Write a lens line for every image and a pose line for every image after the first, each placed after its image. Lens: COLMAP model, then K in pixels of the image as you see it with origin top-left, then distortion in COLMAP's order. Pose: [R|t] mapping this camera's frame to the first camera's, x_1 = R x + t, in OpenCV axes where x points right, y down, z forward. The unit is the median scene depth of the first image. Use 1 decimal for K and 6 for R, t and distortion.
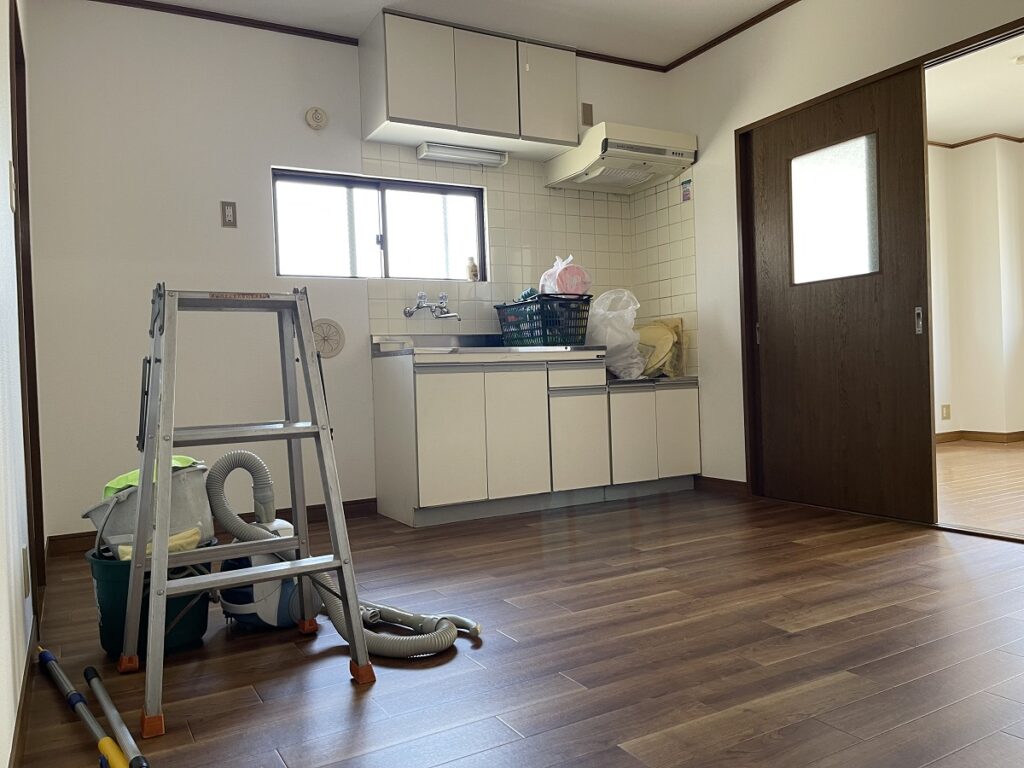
lens RADIAL K [[774.8, 0, 512.0], [0, 774.8, 384.0], [0, 0, 1]] dist [0.088991, -0.098438]
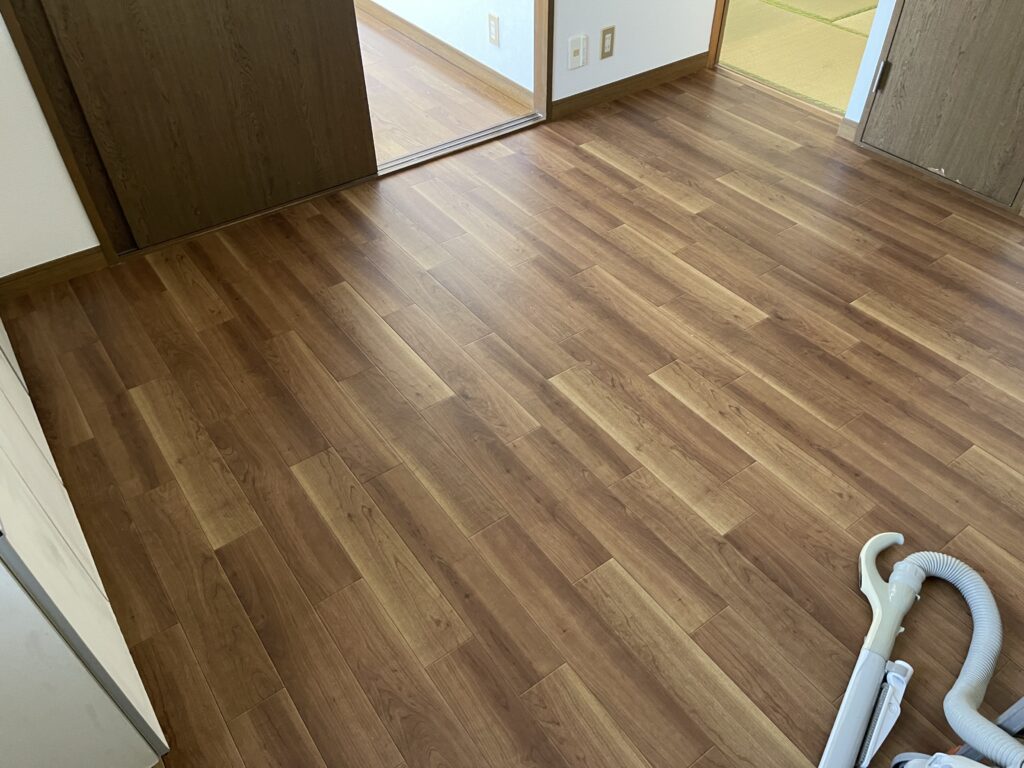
lens RADIAL K [[774.8, 0, 512.0], [0, 774.8, 384.0], [0, 0, 1]] dist [0.088991, -0.098438]
pose [[-0.115325, -0.656600, 0.745370, -0.475153], [0.022571, 0.748451, 0.662806, -0.345152], [-0.993071, 0.093262, -0.071495, 1.324623]]
